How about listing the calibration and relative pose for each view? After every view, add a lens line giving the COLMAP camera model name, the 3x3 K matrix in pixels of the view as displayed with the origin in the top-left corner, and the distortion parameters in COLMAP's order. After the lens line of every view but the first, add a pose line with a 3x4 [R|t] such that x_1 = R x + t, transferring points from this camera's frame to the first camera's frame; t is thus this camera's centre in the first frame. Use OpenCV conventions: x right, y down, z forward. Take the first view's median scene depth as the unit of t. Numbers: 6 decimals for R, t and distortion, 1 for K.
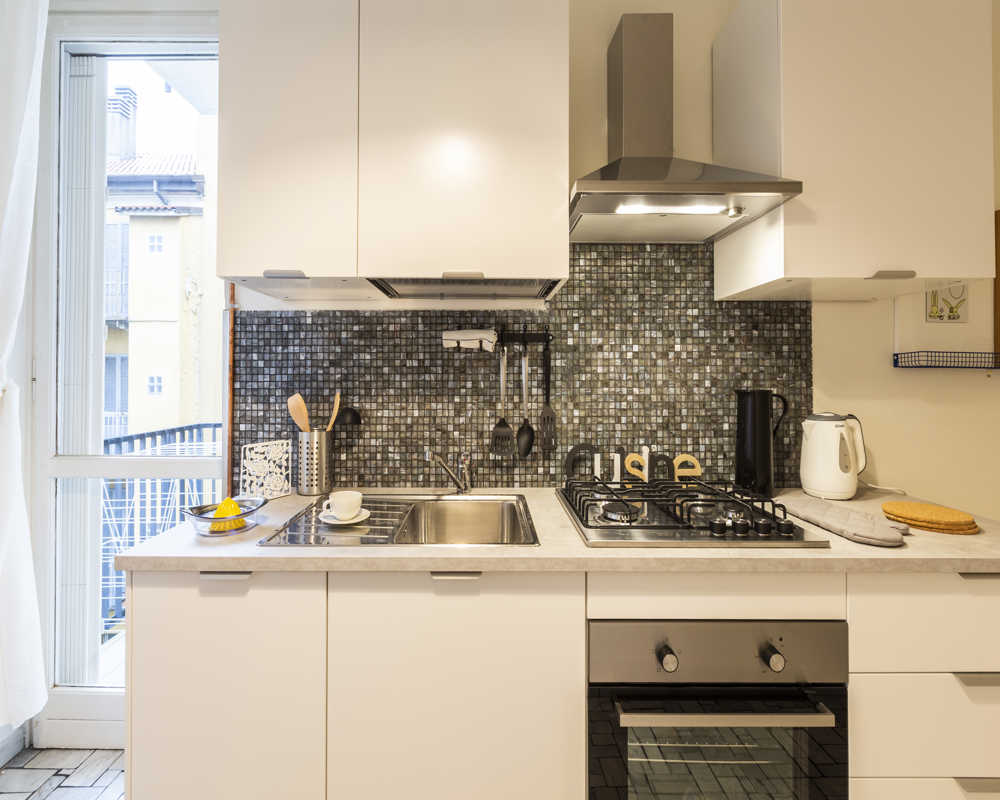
lens RADIAL K [[470.9, 0, 492.4], [0, 470.9, 369.7], [0, 0, 1]] dist [0.005151, -0.000819]
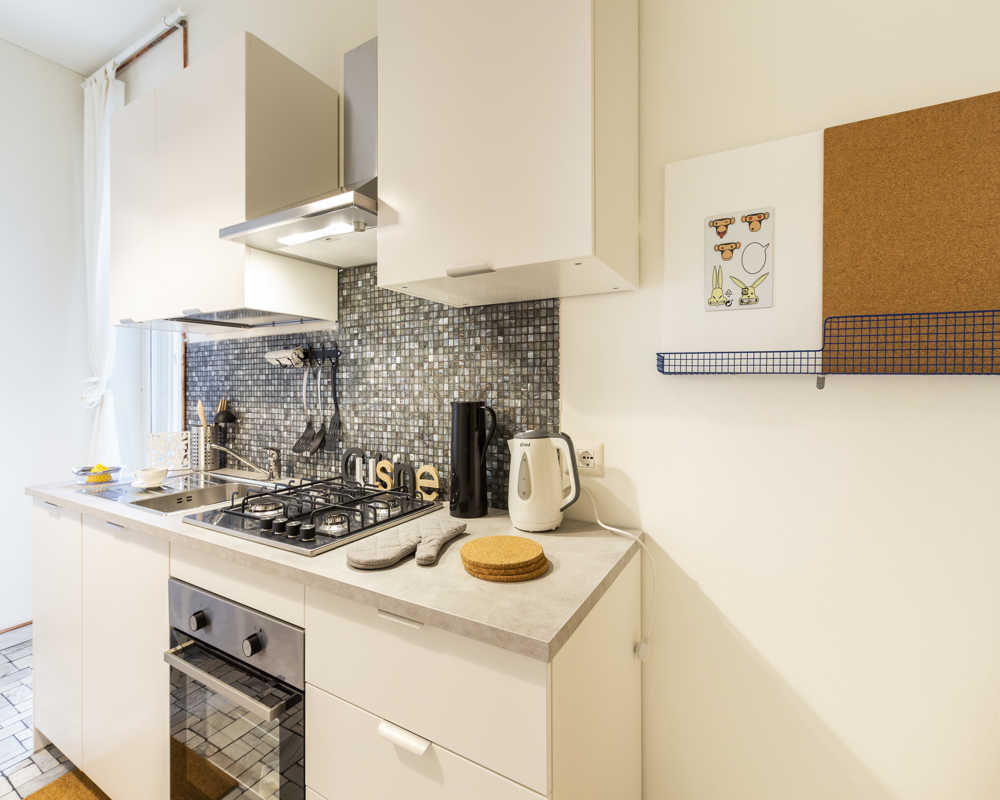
lens RADIAL K [[470.9, 0, 503.5], [0, 470.9, 379.4], [0, 0, 1]] dist [0.005151, -0.000819]
pose [[0.858478, -0.010127, -0.512751, 1.045042], [0.012337, 0.999923, 0.000907, -0.000859], [0.512702, -0.007104, 0.858537, 0.225142]]
